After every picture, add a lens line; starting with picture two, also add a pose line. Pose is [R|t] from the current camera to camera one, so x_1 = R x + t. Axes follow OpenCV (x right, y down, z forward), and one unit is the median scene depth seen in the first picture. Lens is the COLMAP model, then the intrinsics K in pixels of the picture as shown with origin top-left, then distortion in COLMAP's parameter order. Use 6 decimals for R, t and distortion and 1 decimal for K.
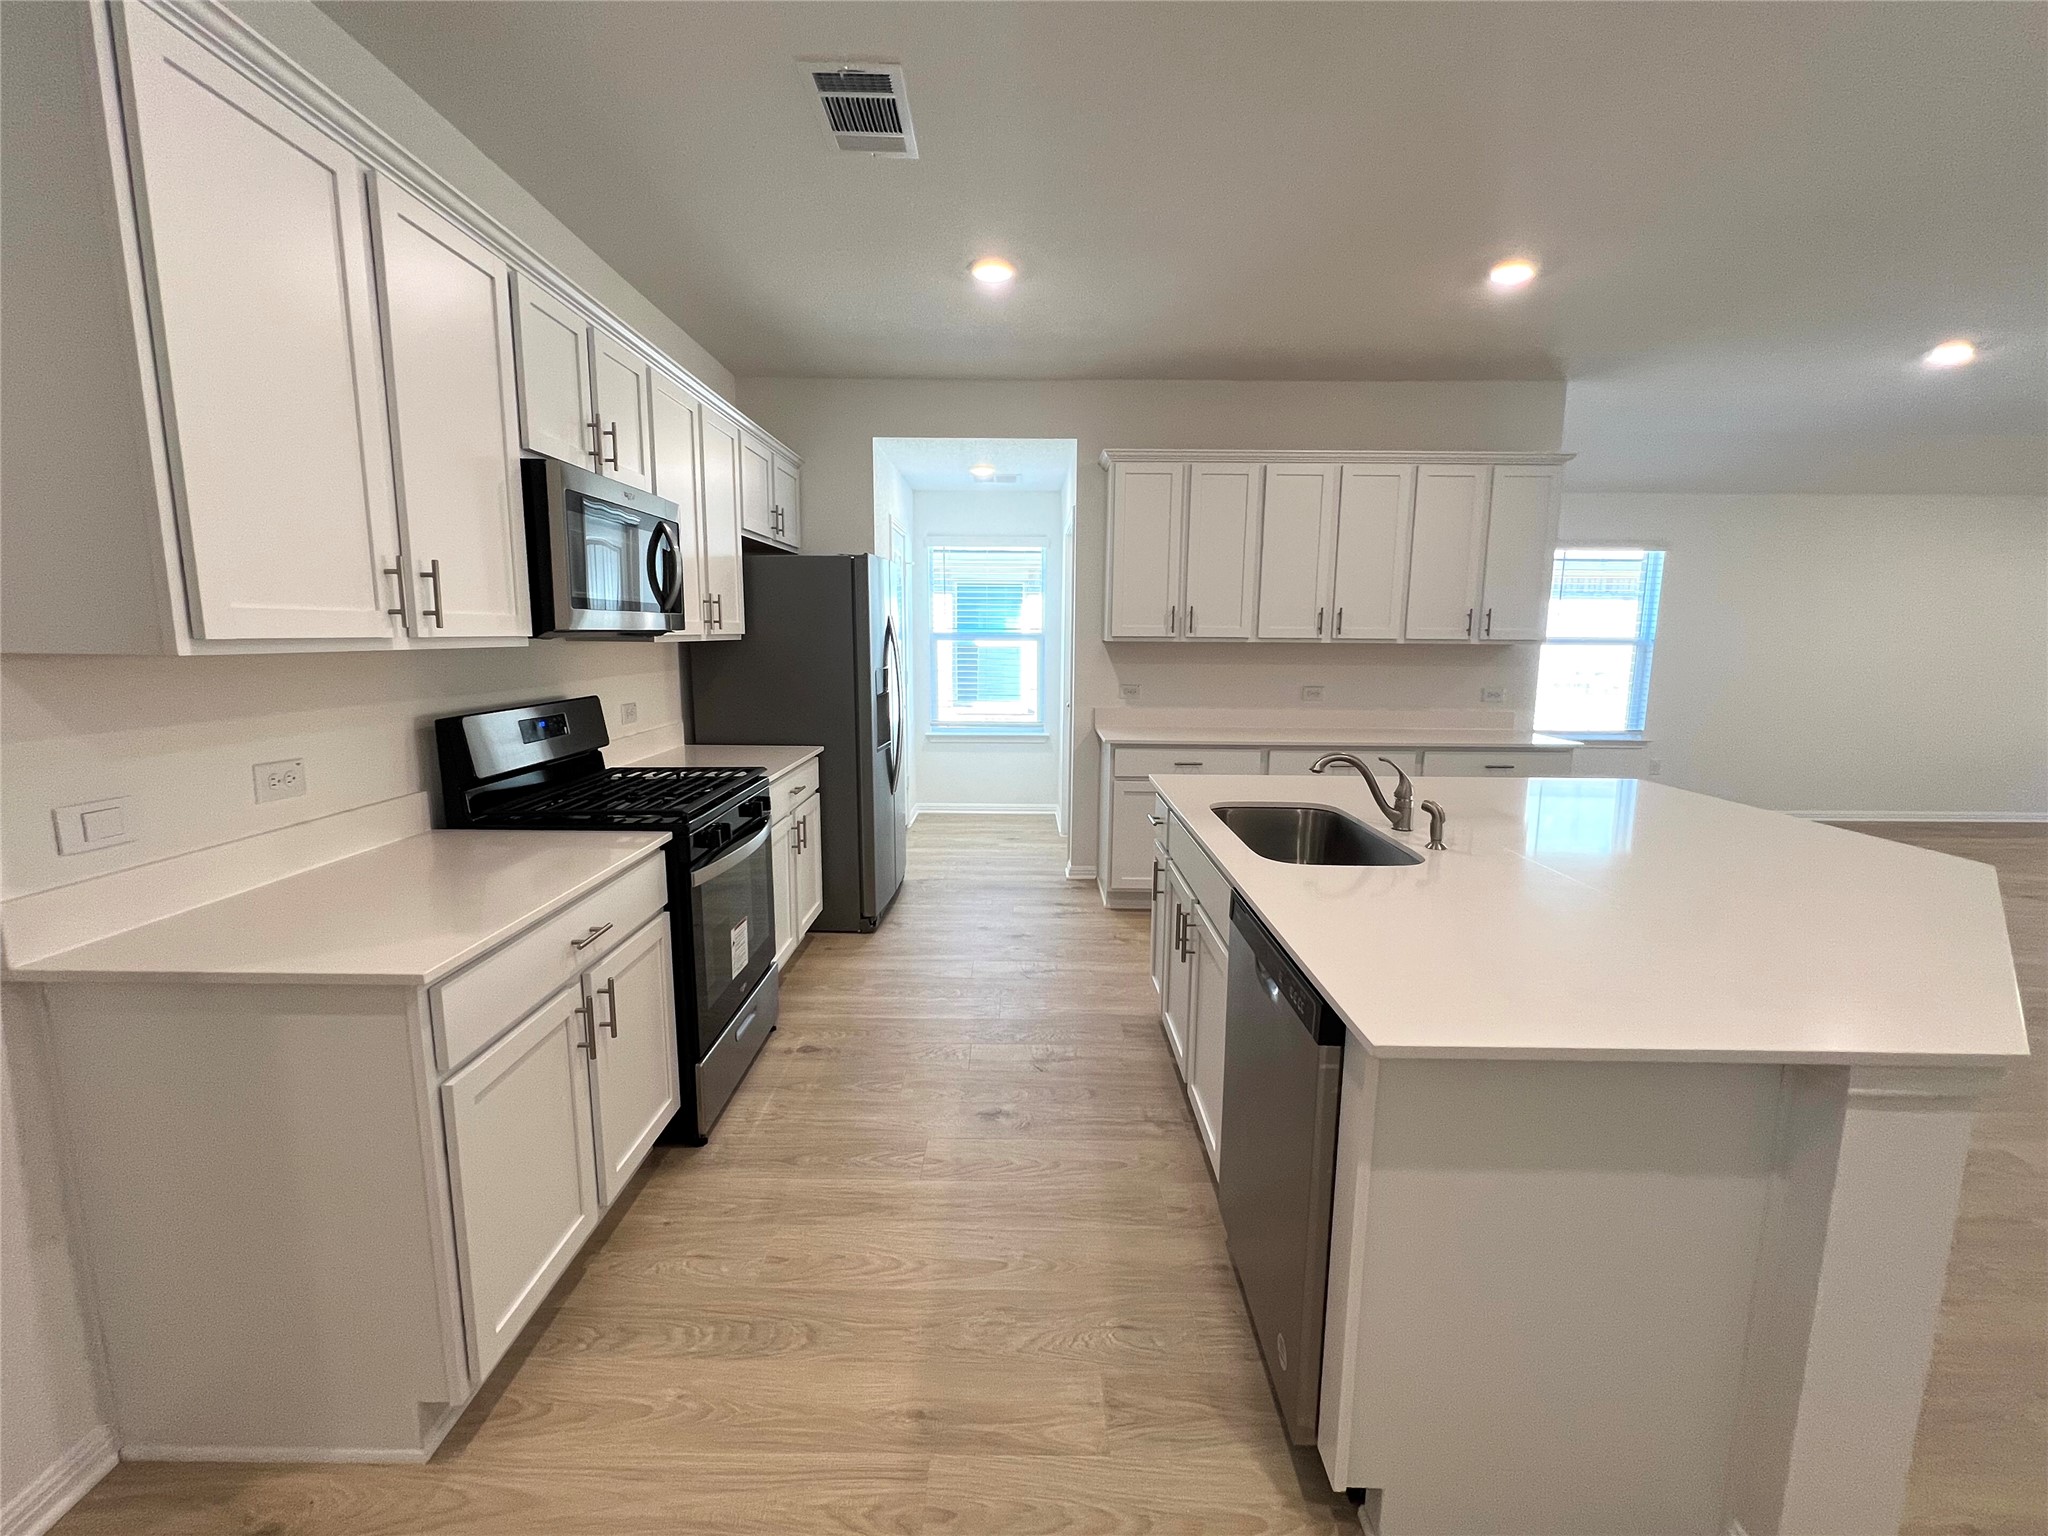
lens RADIAL K [[864.7, 0, 1020.0], [0, 864.7, 761.4], [0, 0, 1]] dist [0.000558, -0.000927]
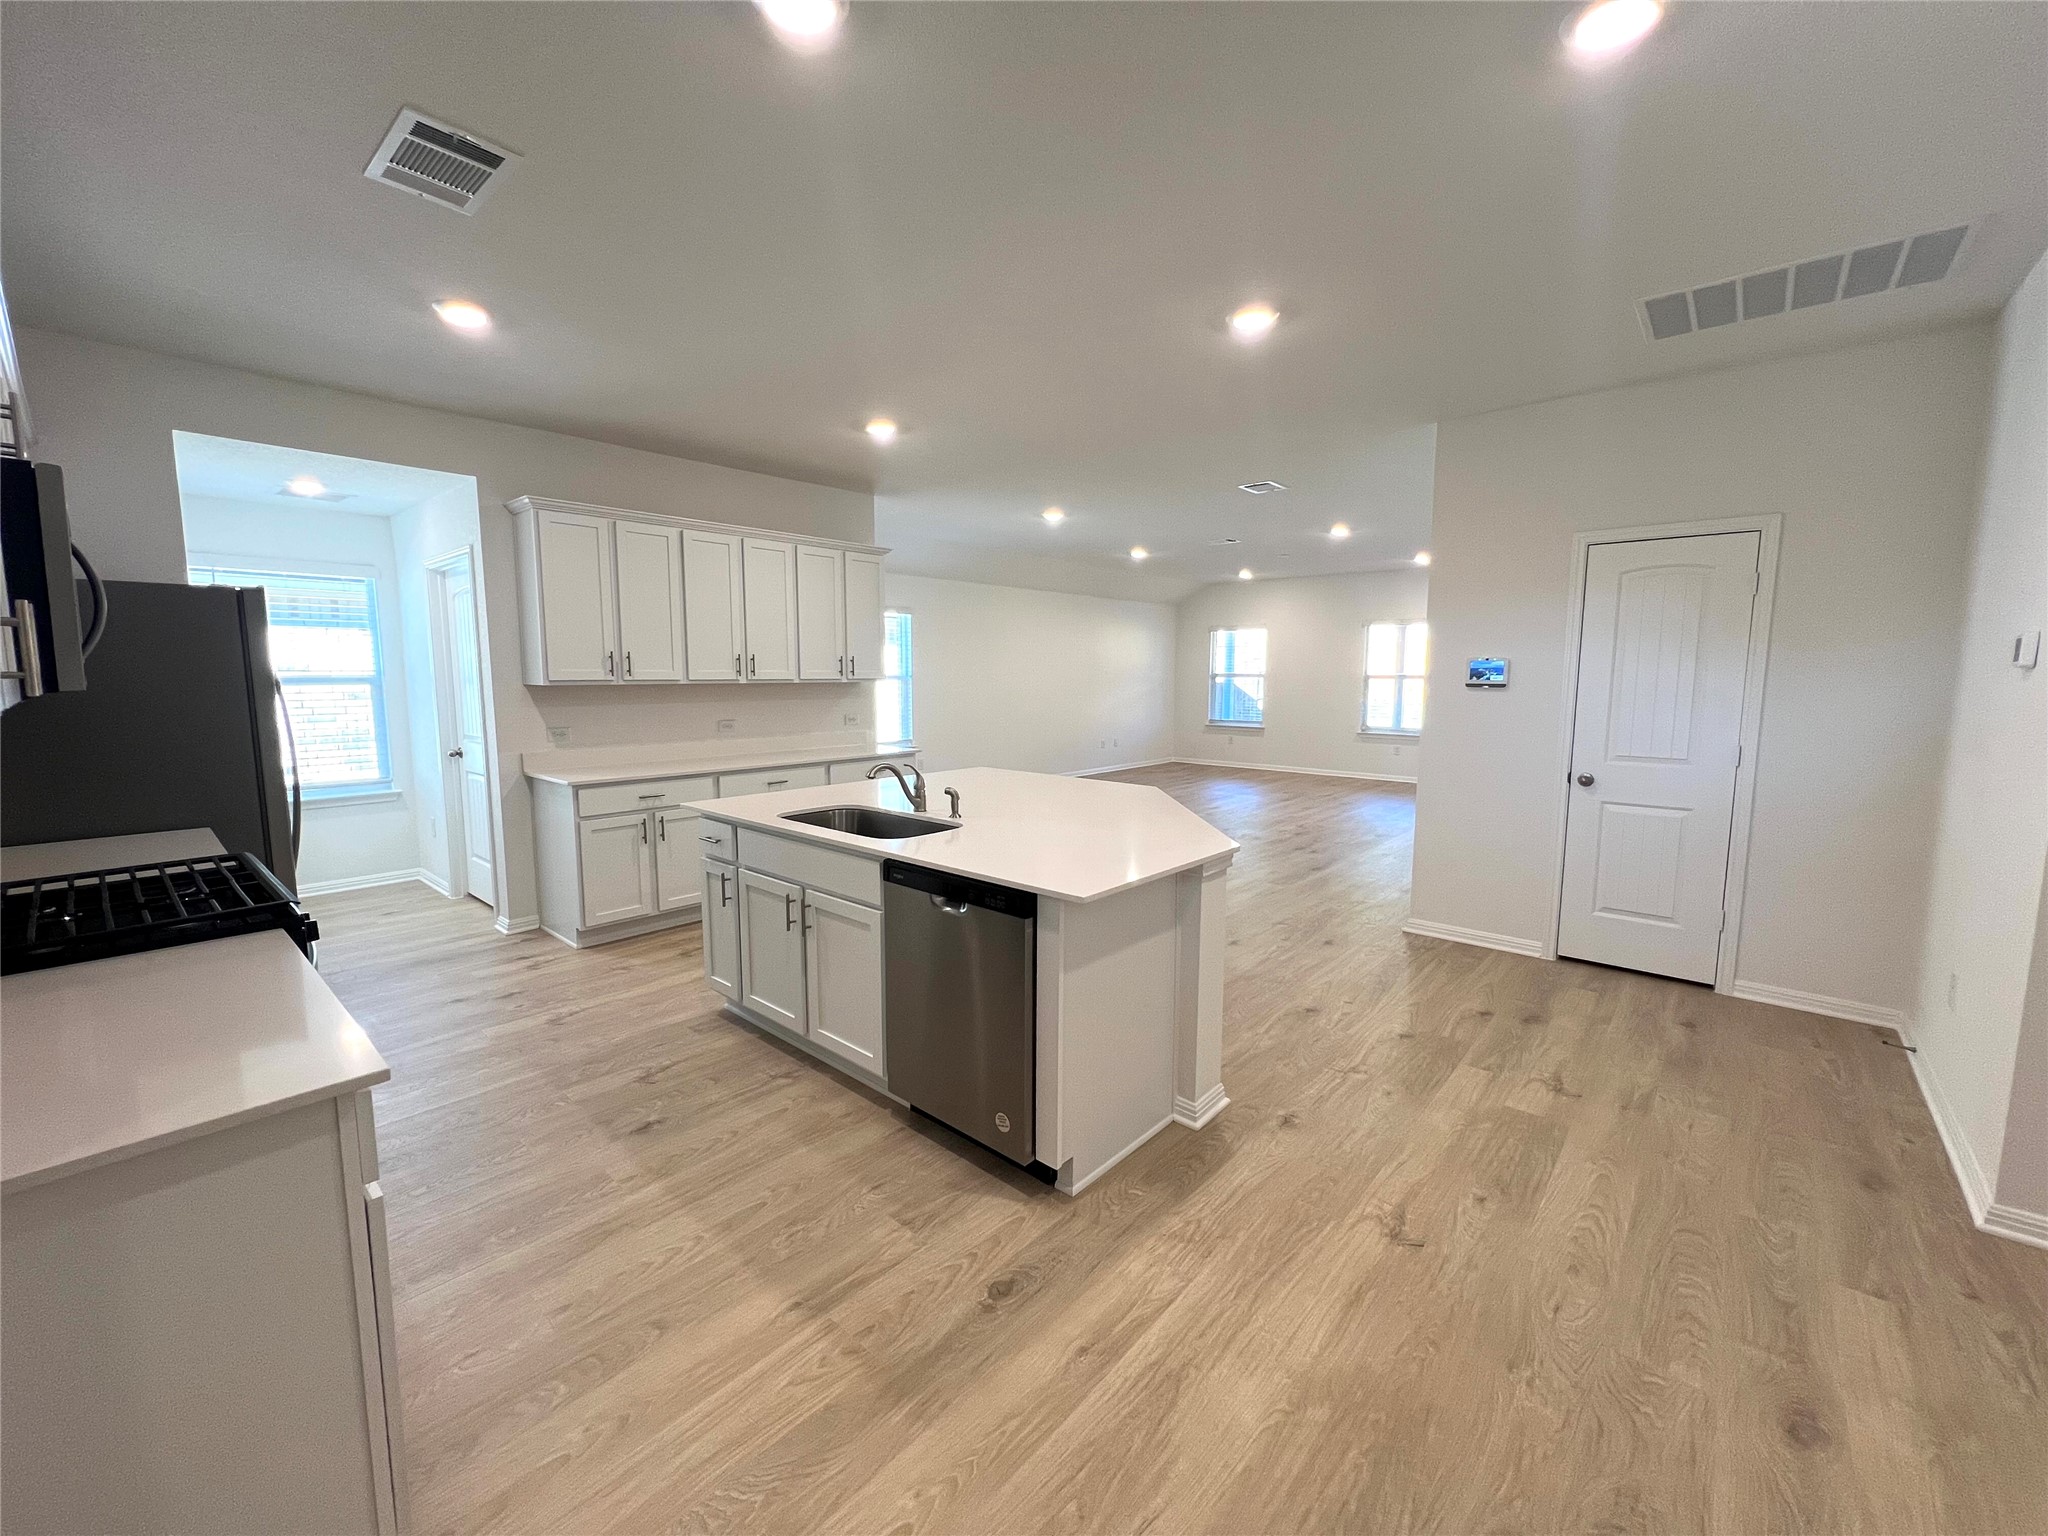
lens RADIAL K [[821.6, 0, 1014.1], [0, 821.6, 762.5], [0, 0, 1]] dist [-0.002272, 0.000721]
pose [[0.661509, -0.089765, 0.744546, -0.272429], [0.114587, 0.993251, 0.017942, -0.005128], [-0.741132, 0.073446, 0.667330, -0.033686]]
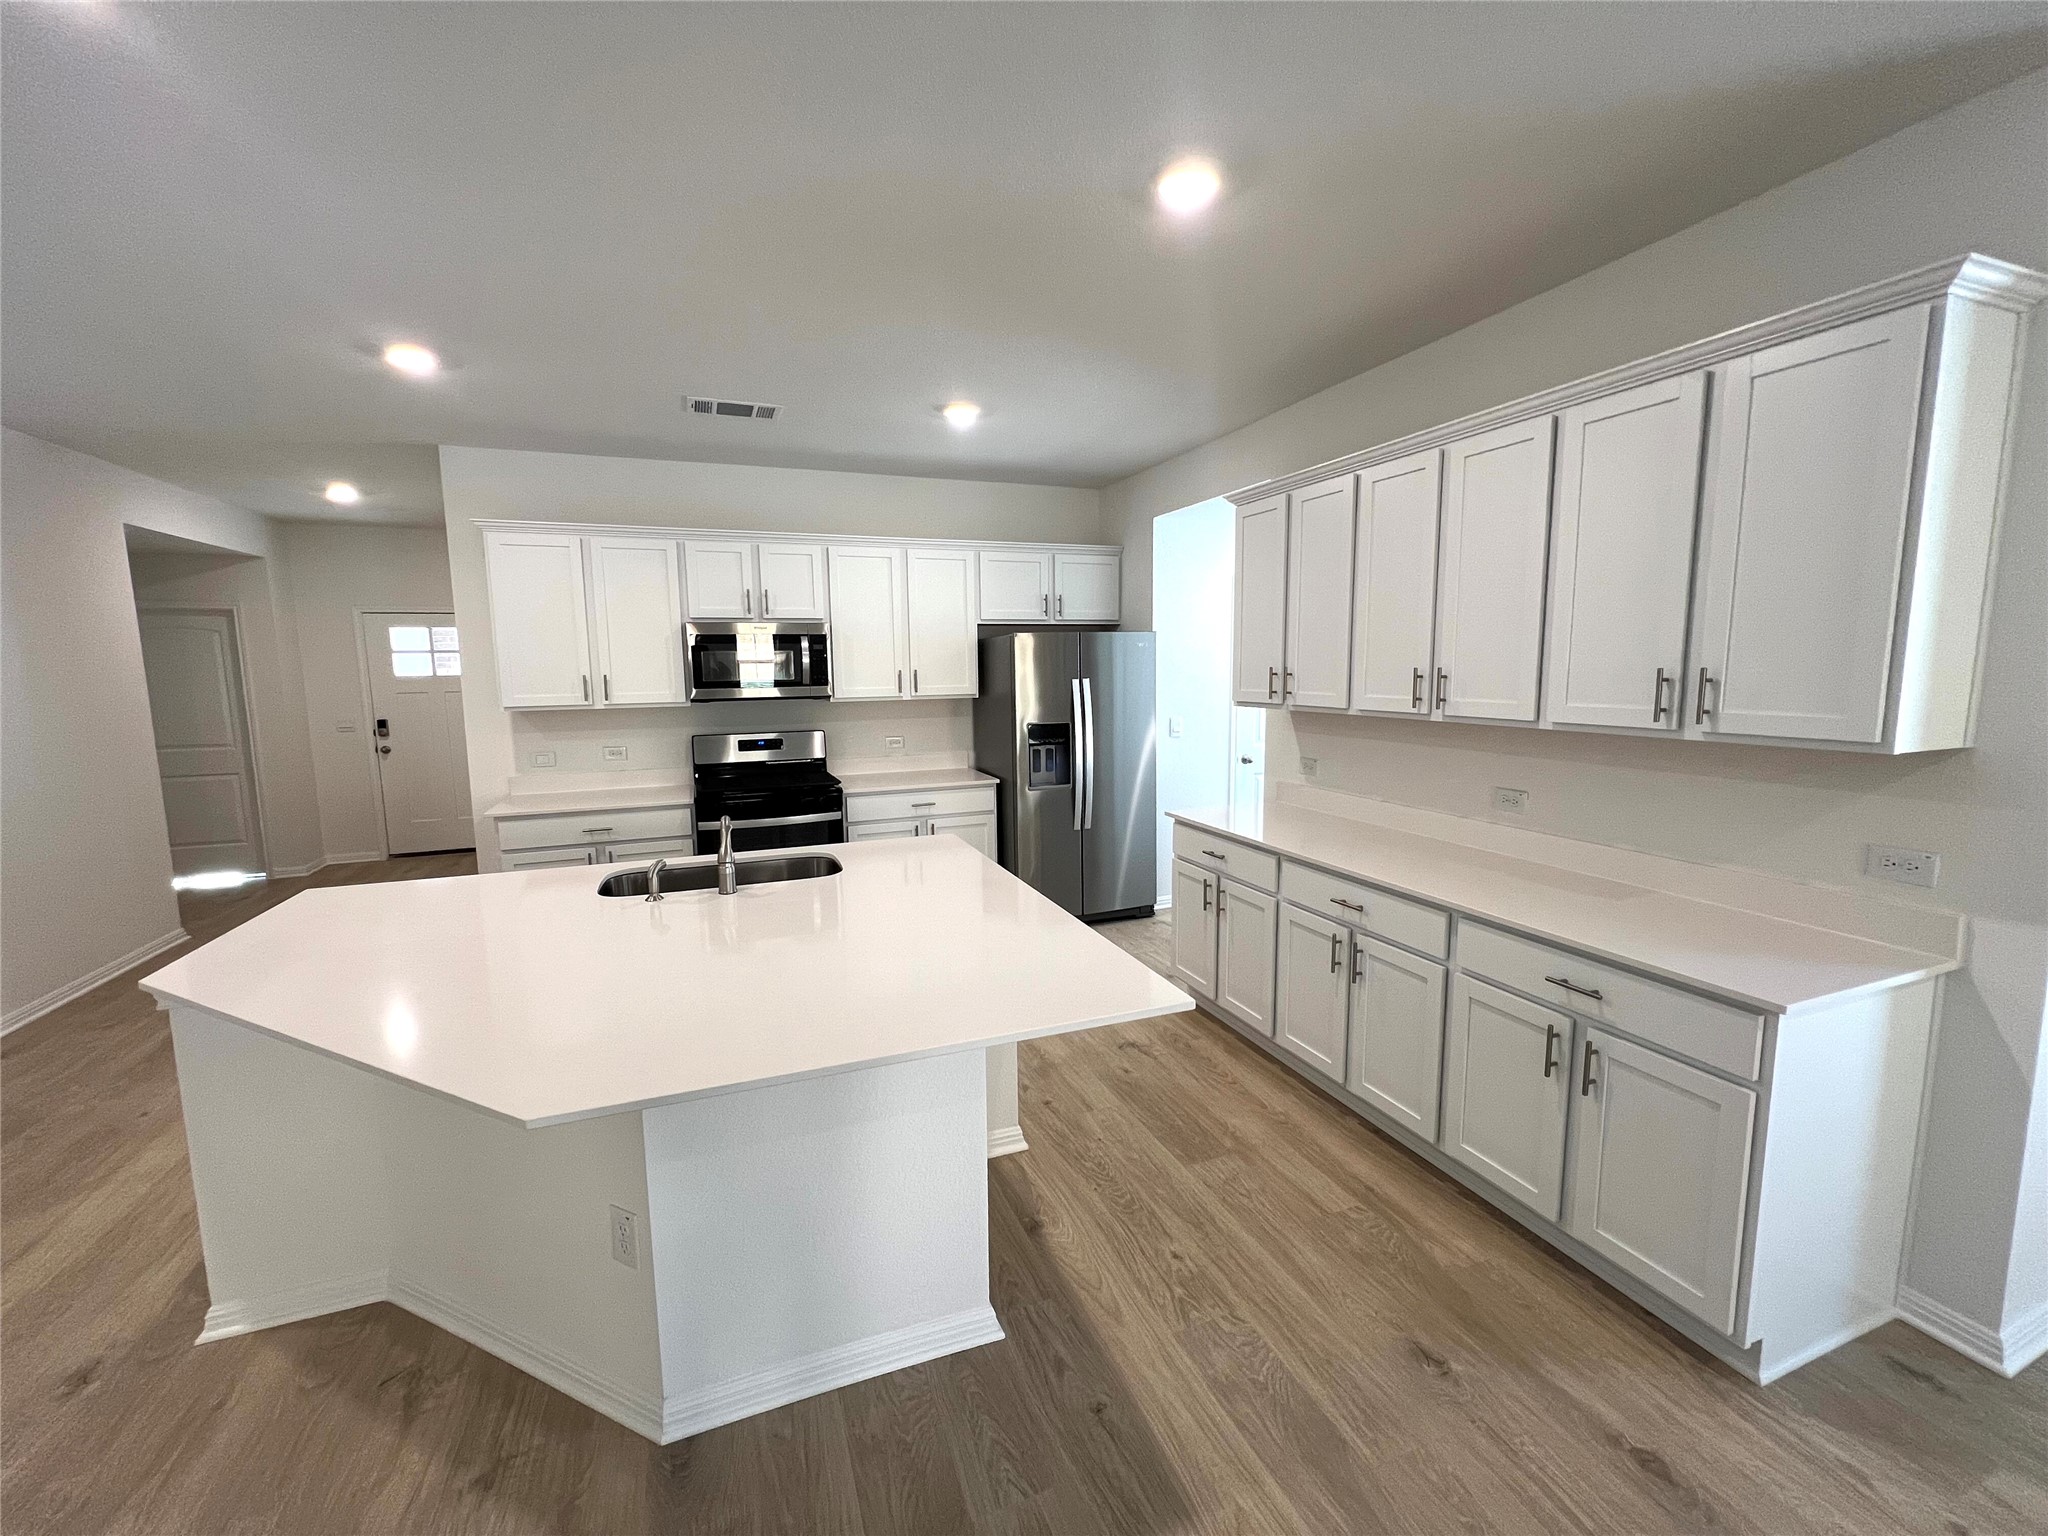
lens RADIAL K [[821.6, 0, 1018.4], [0, 821.6, 764.0], [0, 0, 1]] dist [-0.002272, 0.000721]
pose [[0.365353, 0.100875, -0.925387, 0.866096], [-0.124211, 0.990504, 0.058933, -0.109320], [0.922545, 0.093412, 0.374413, 0.518221]]
